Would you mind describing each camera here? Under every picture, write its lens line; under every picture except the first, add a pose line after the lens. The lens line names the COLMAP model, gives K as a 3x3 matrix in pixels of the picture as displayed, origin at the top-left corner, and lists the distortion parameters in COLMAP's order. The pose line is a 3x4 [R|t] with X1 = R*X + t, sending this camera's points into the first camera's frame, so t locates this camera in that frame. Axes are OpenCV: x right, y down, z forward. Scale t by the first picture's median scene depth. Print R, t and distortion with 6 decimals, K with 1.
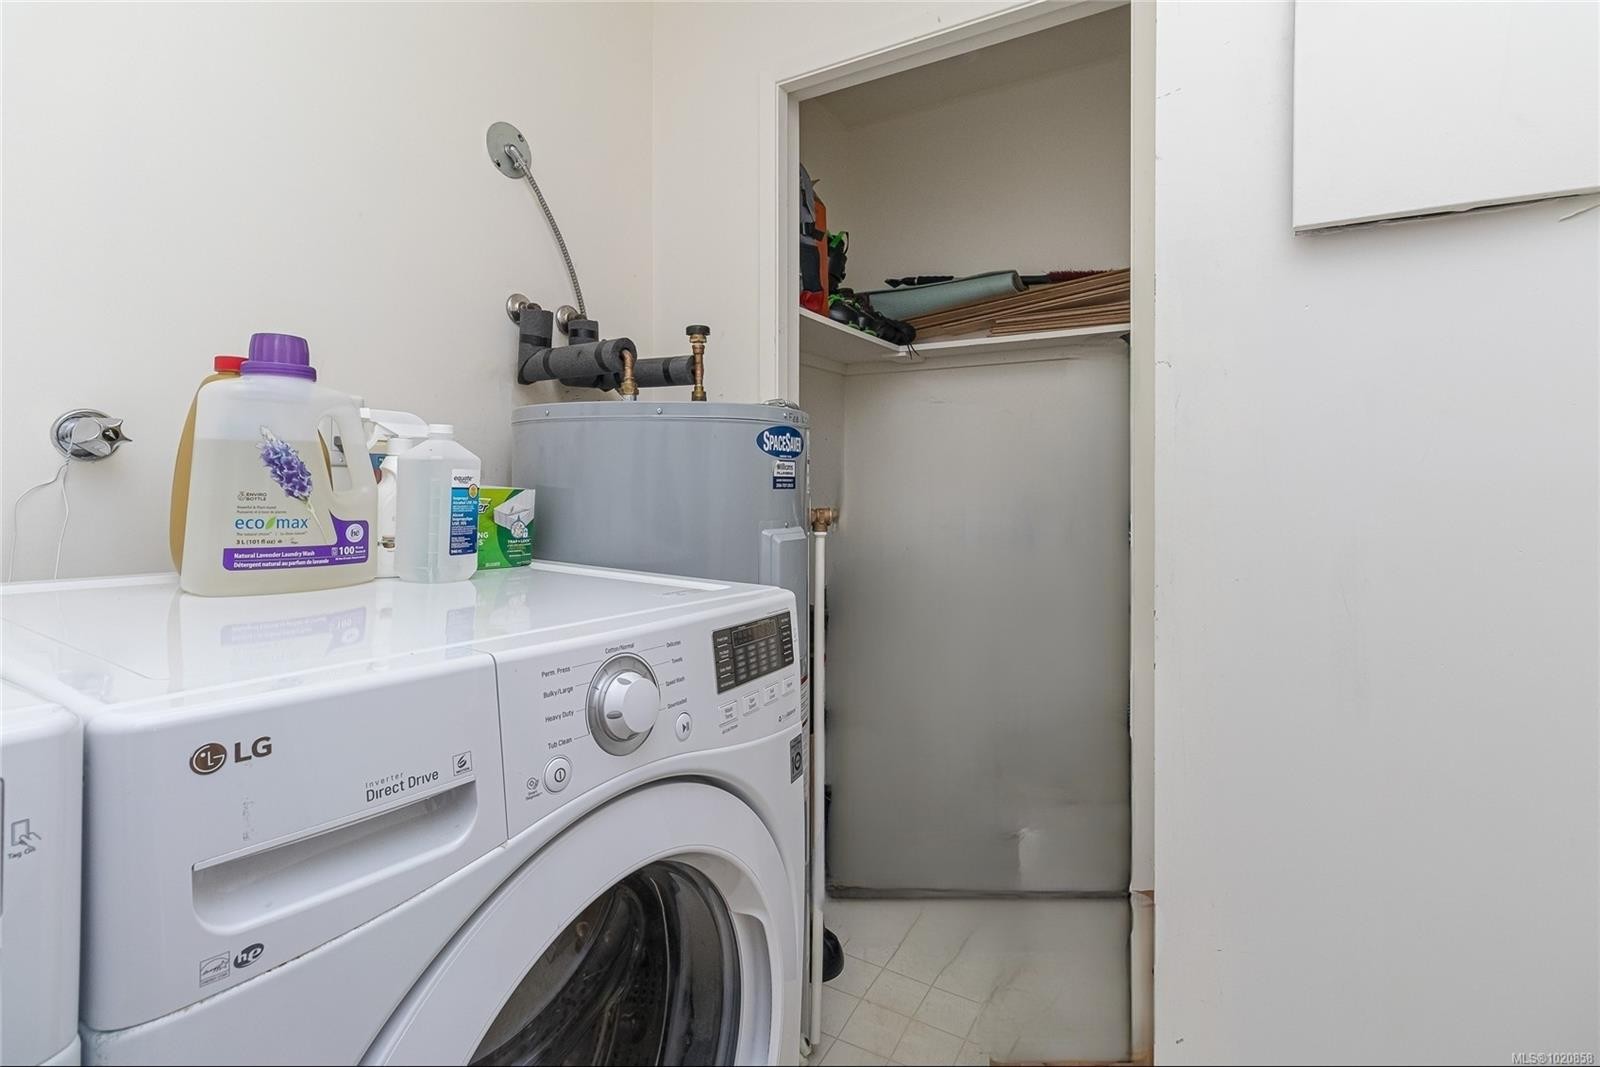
lens RADIAL K [[712.7, 0, 793.3], [0, 712.7, 483.9], [0, 0, 1]] dist [-0.003695, -0.000115]
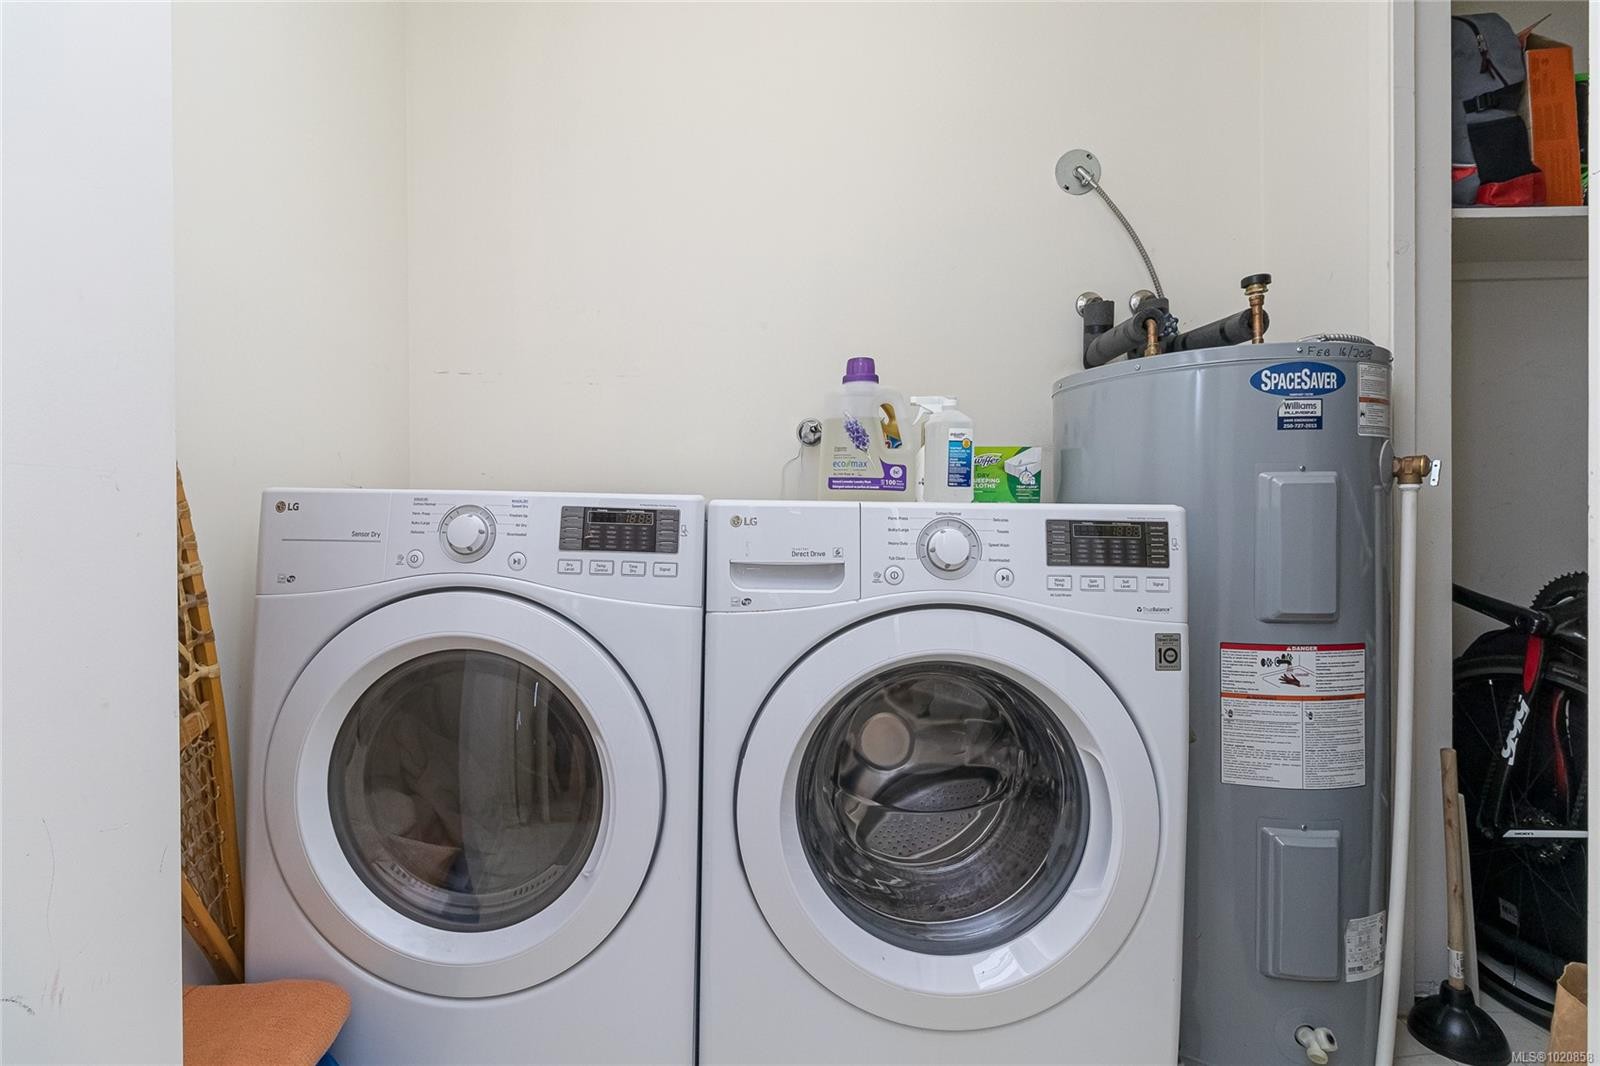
lens RADIAL K [[771.1, 0, 787.6], [0, 771.1, 504.6], [0, 0, 1]] dist [-0.000900, 0.000581]
pose [[0.535288, -0.028029, -0.844205, 0.671265], [0.016124, 0.999606, -0.022965, 0.165340], [0.844516, -0.001320, 0.535529, -0.133334]]
